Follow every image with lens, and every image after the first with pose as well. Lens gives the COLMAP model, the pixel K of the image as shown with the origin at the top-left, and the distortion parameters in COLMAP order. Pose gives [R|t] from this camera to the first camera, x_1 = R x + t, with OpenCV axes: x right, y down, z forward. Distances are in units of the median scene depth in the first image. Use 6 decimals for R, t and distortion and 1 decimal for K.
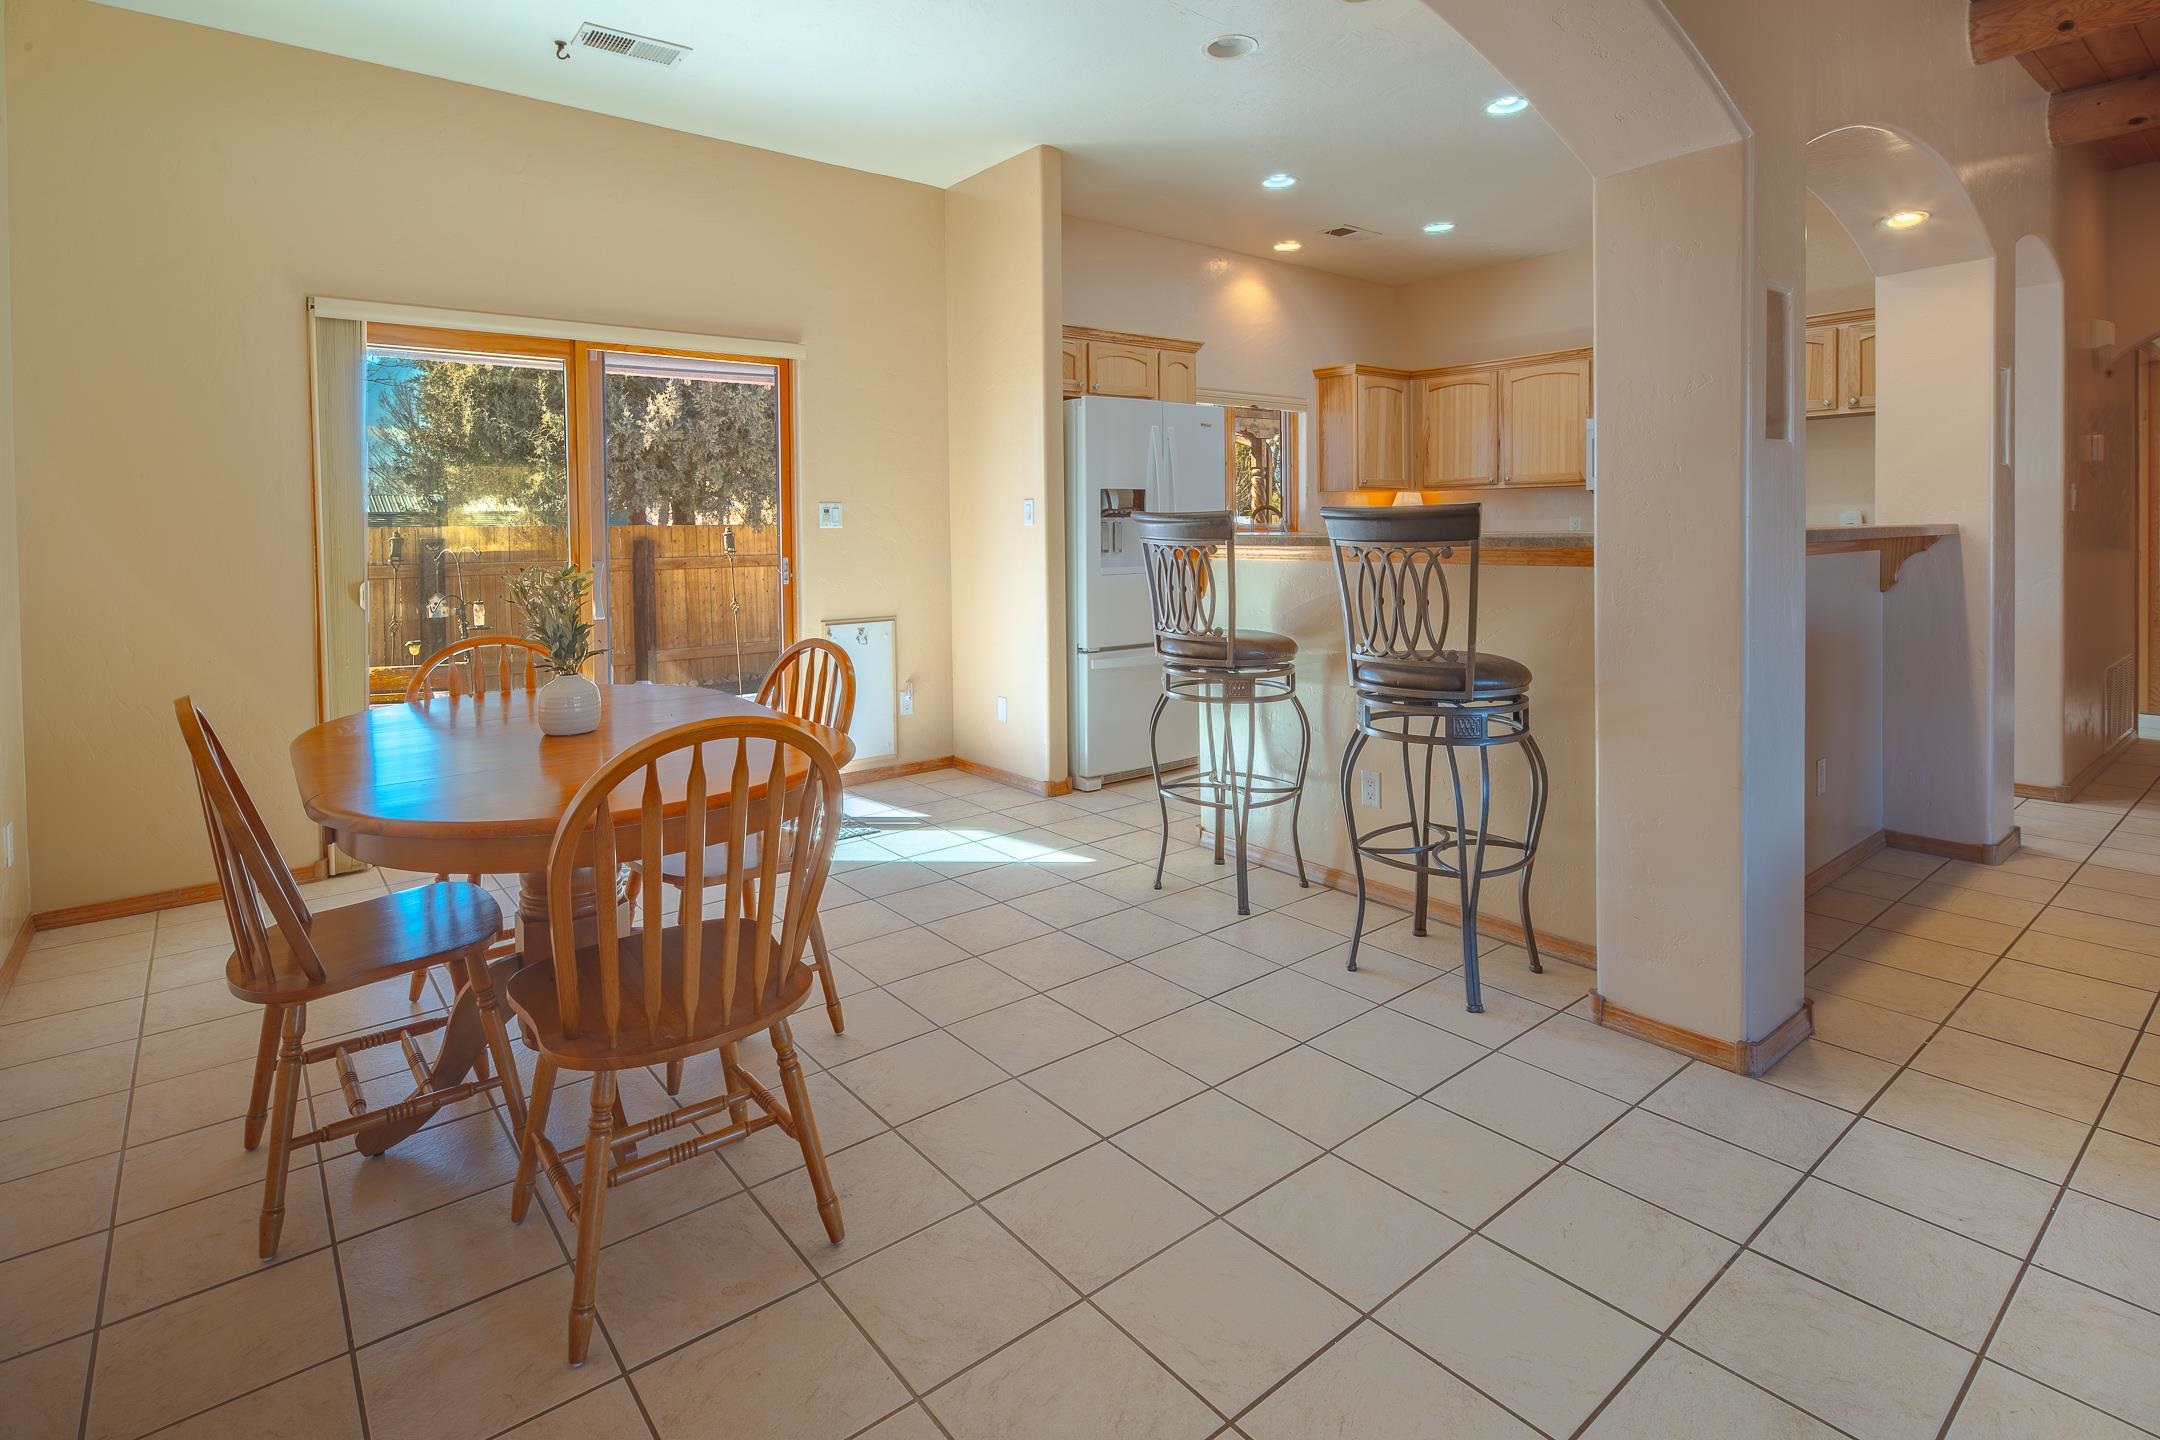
lens RADIAL K [[1060.9, 0, 1064.4], [0, 1060.9, 653.7], [0, 0, 1]] dist [0.005233, -0.005846]
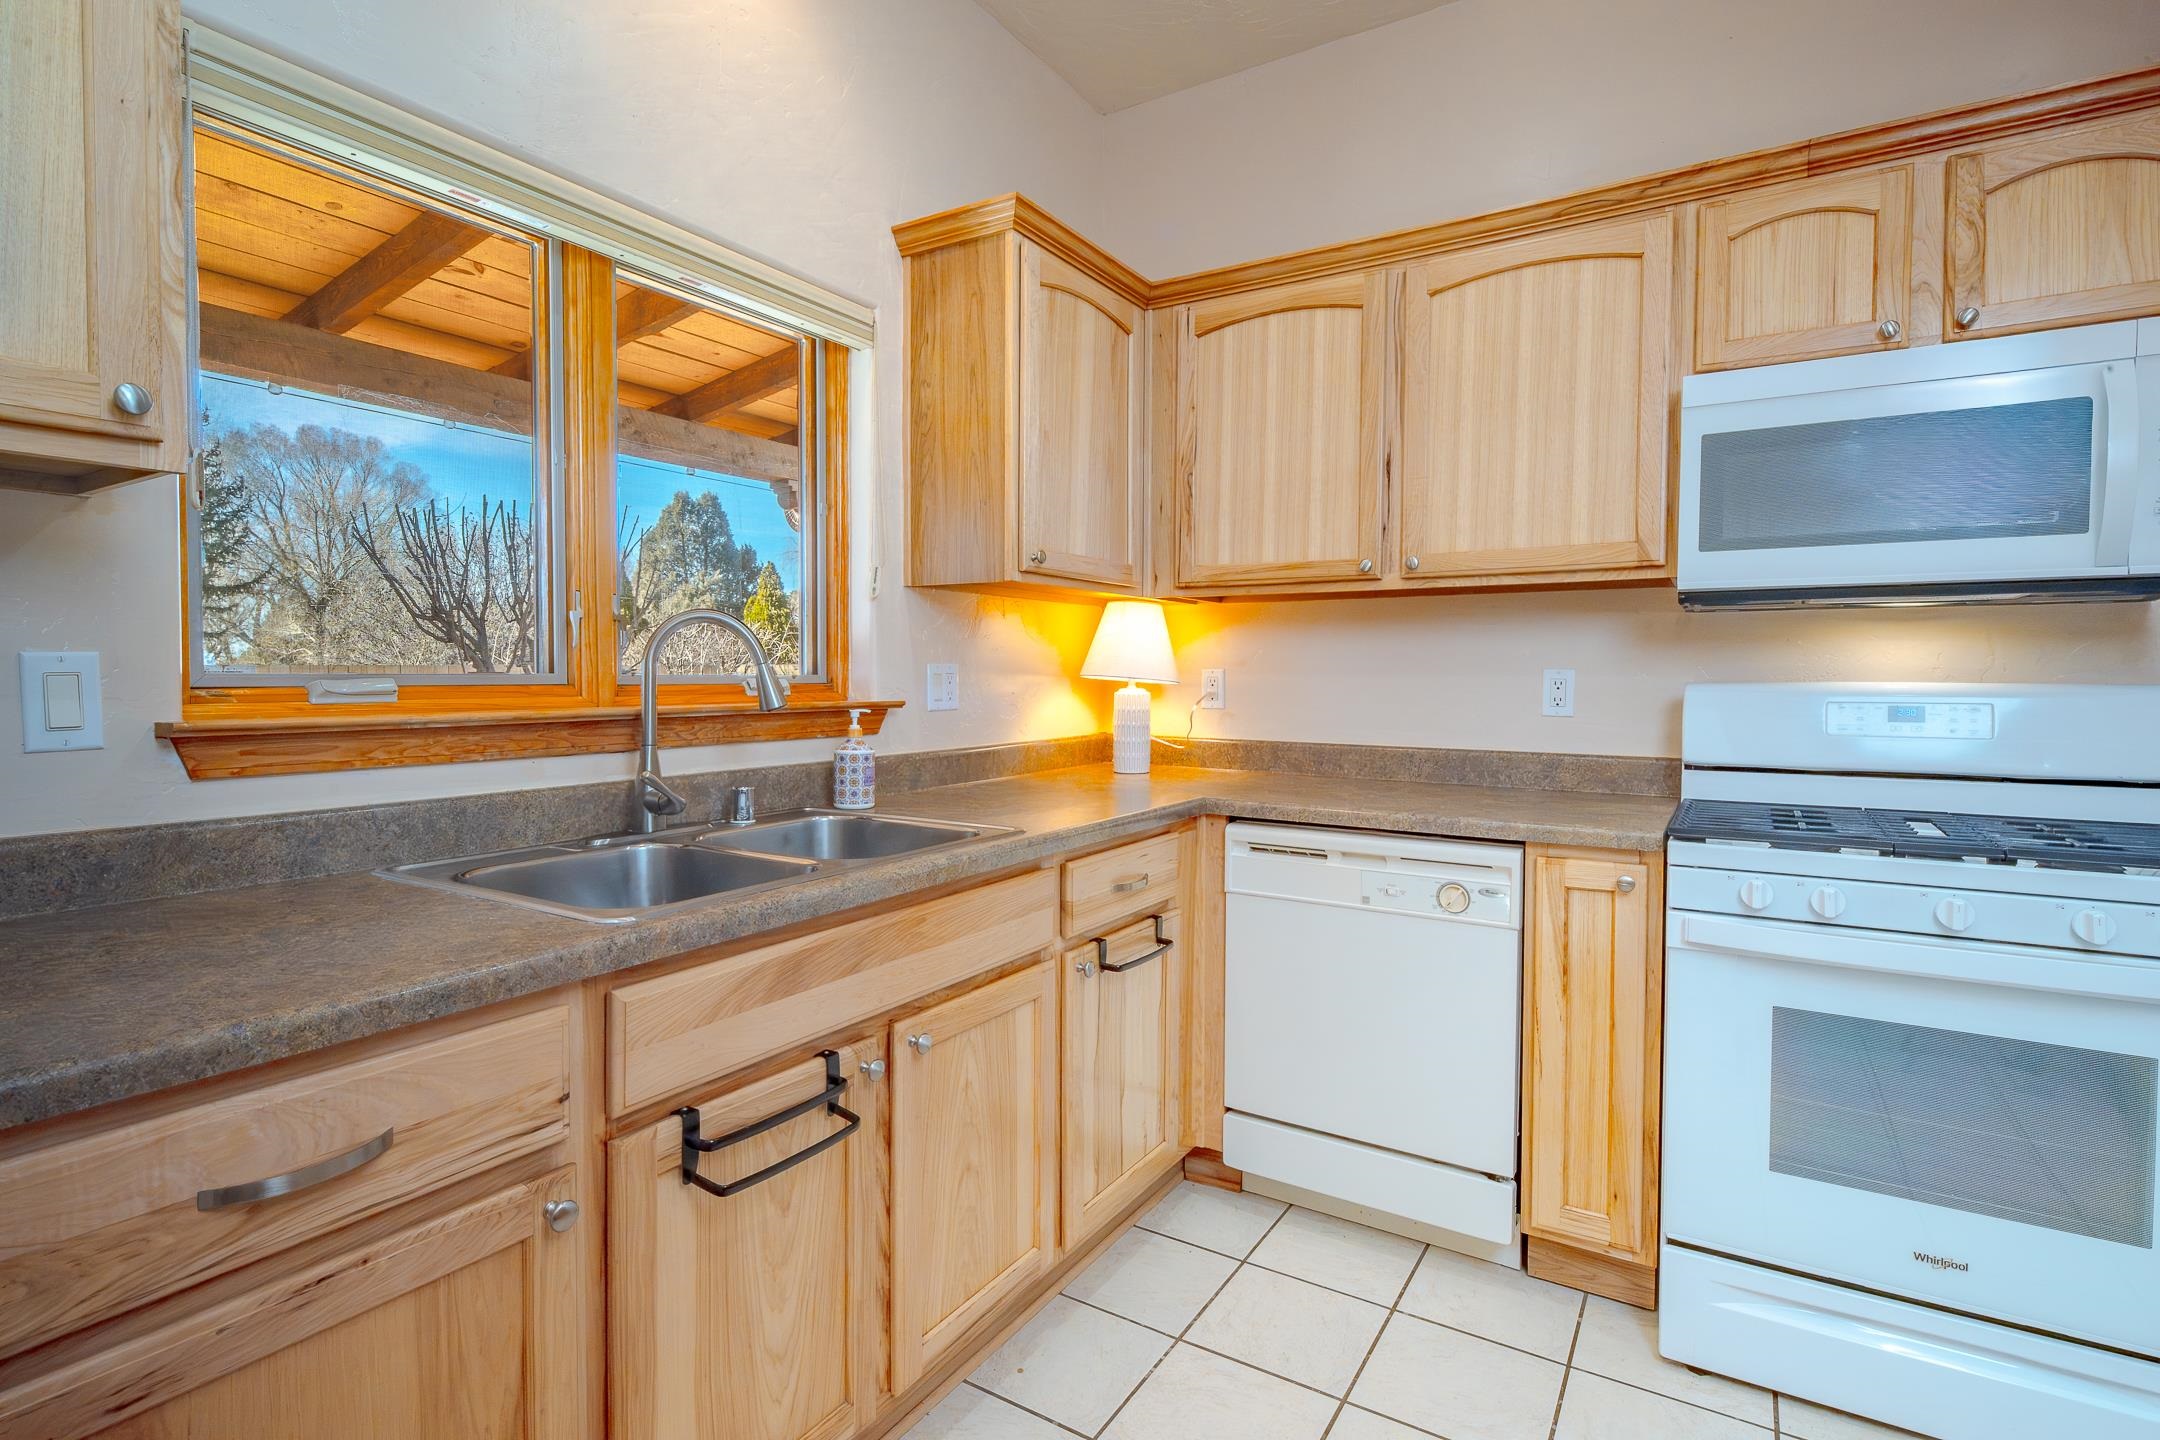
lens RADIAL K [[1060.9, 0, 1064.4], [0, 1060.9, 653.7], [0, 0, 1]] dist [0.005233, -0.005846]
pose [[0.943973, 0.027490, 0.328877, 0.177332], [0.017884, 0.990799, -0.134153, -0.083430], [-0.329539, 0.132518, 0.934796, 0.679364]]
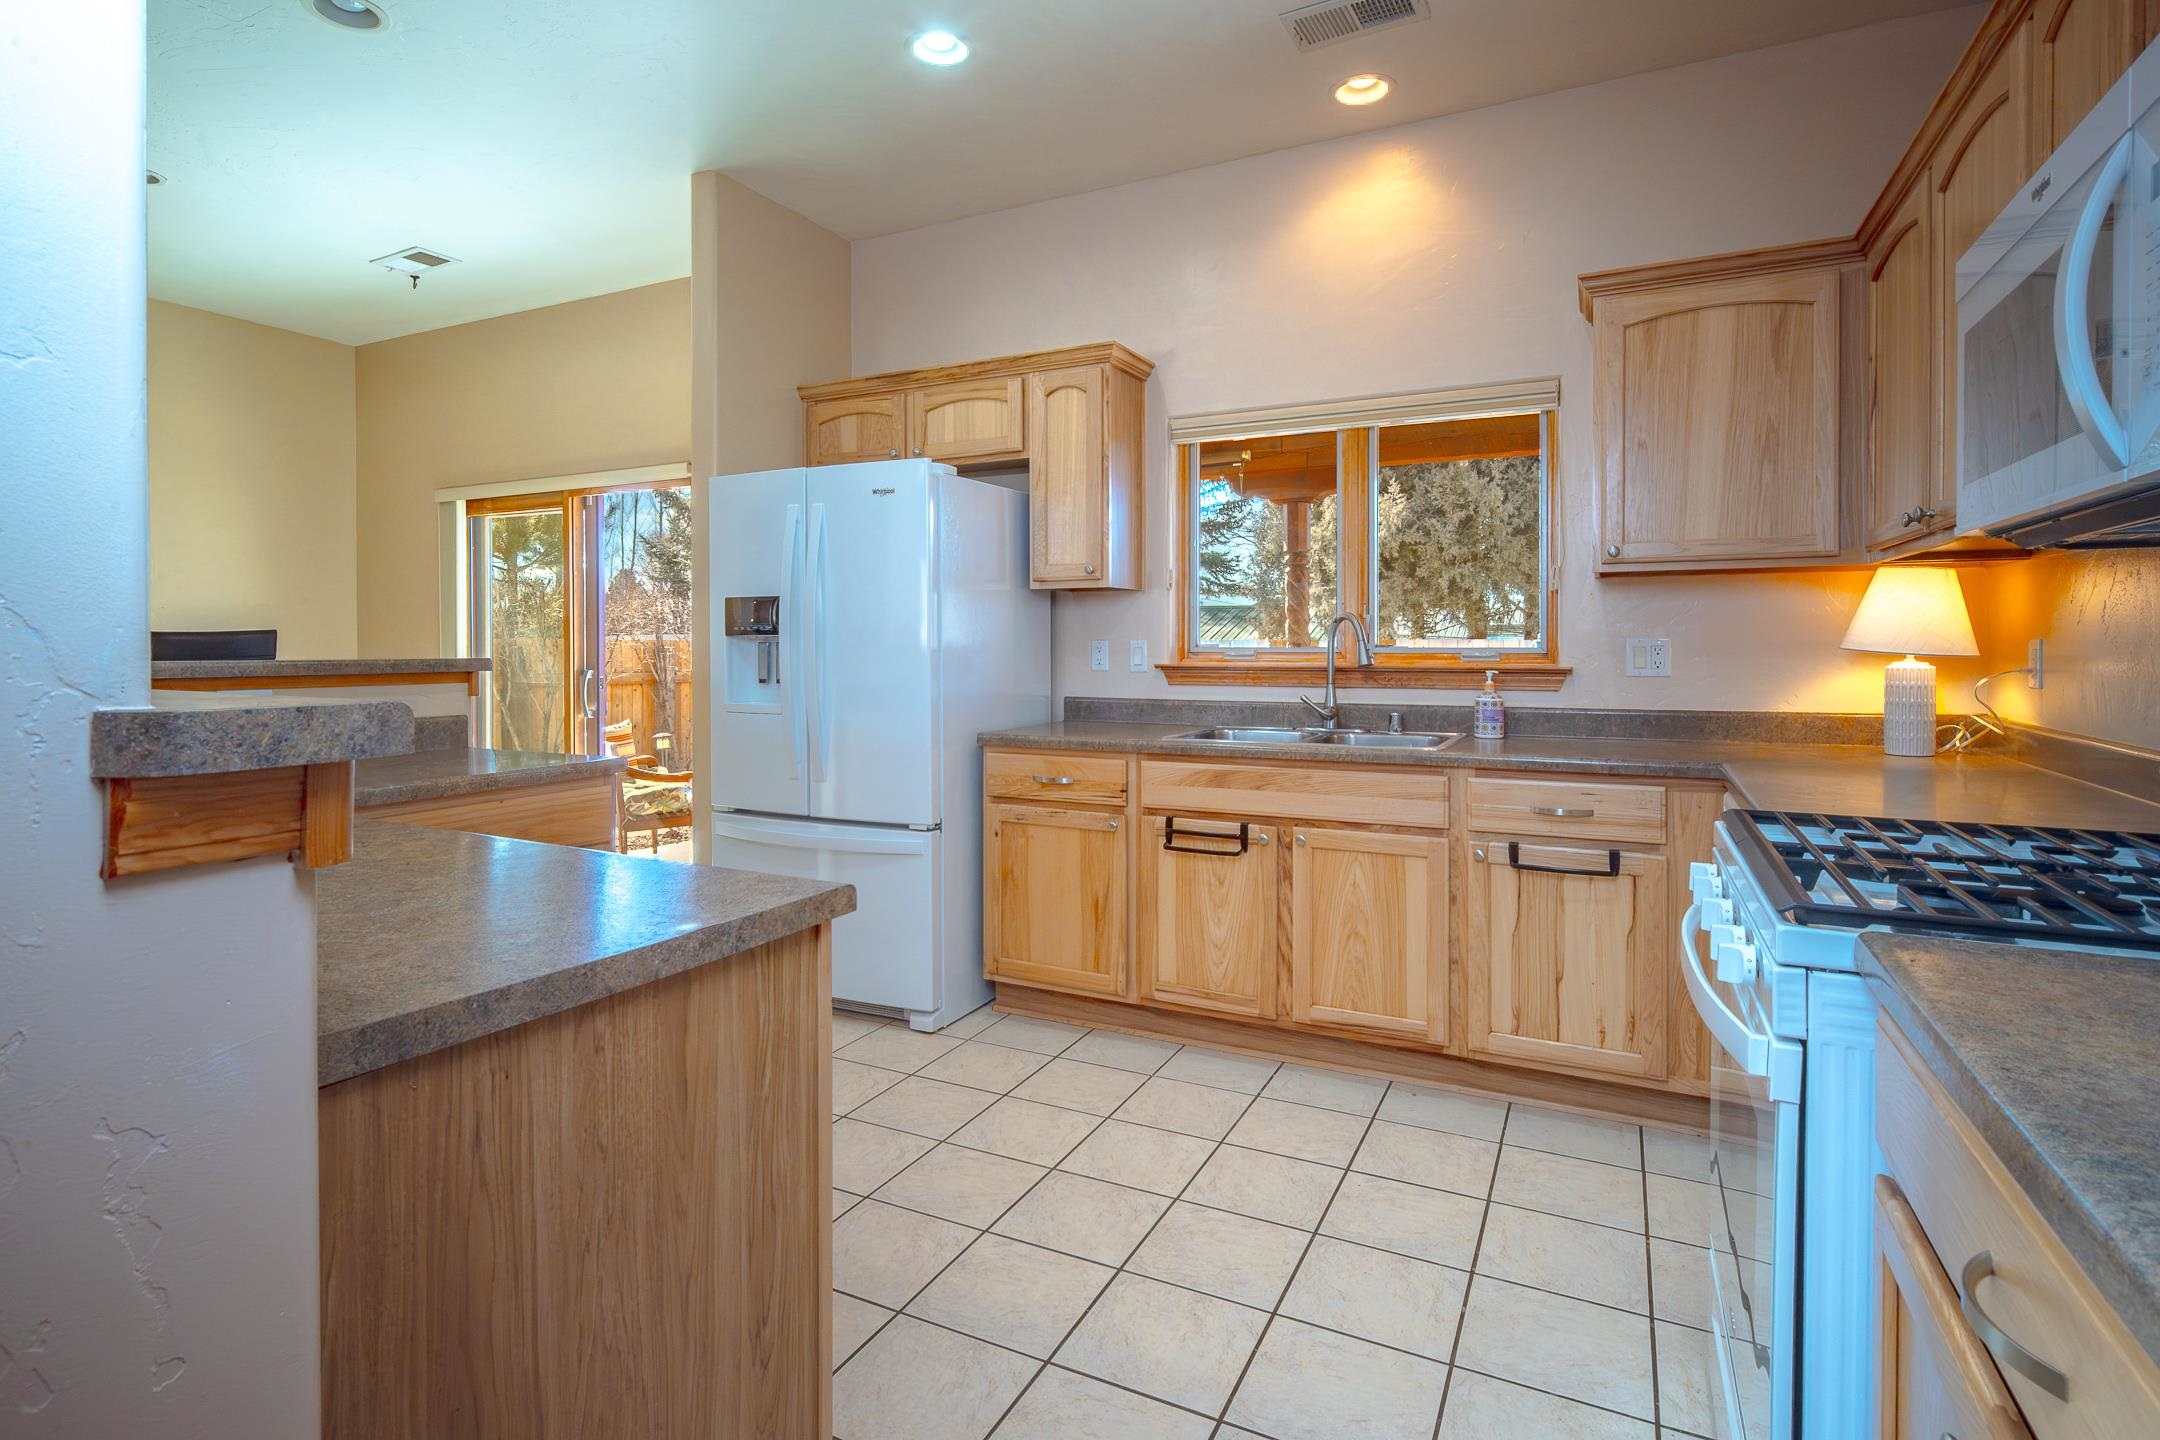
lens RADIAL K [[1060.9, 0, 1064.4], [0, 1060.9, 653.7], [0, 0, 1]] dist [0.005233, -0.005846]
pose [[0.411306, 0.025566, -0.911139, 0.577250], [-0.113206, 0.993300, -0.023232, -0.086227], [0.904440, 0.112702, 0.411444, 0.639859]]
